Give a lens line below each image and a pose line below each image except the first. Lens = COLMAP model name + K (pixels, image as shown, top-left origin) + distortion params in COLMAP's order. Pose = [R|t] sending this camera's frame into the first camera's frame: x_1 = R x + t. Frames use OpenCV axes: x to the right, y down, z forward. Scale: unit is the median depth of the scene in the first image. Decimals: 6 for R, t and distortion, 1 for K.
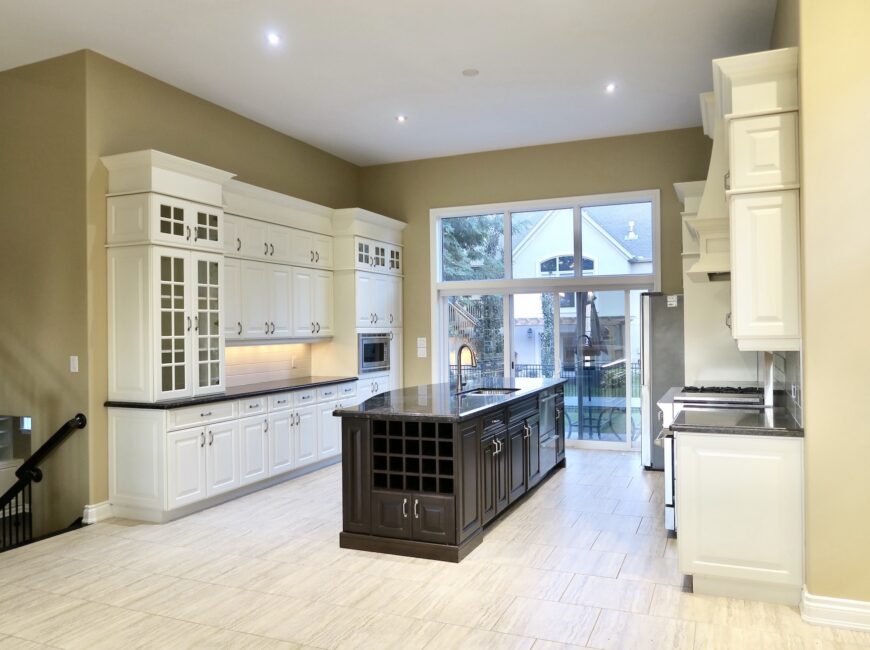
lens RADIAL K [[674.1, 0, 435.0], [0, 674.1, 325.0], [0, 0, 1]] dist [-0.022198, 0.006545]
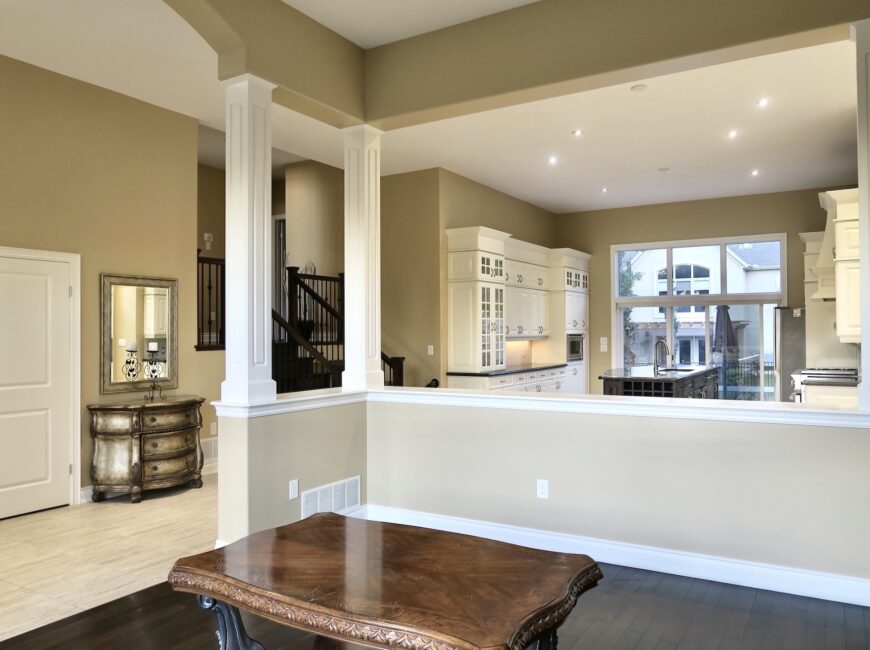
lens RADIAL K [[674.1, 0, 435.0], [0, 674.1, 325.0], [0, 0, 1]] dist [-0.022198, 0.006545]
pose [[0.990289, 0.004505, -0.138949, -0.265280], [-0.005127, 0.999978, -0.004115, 0.000982], [0.138928, 0.004787, 0.990291, -0.655208]]
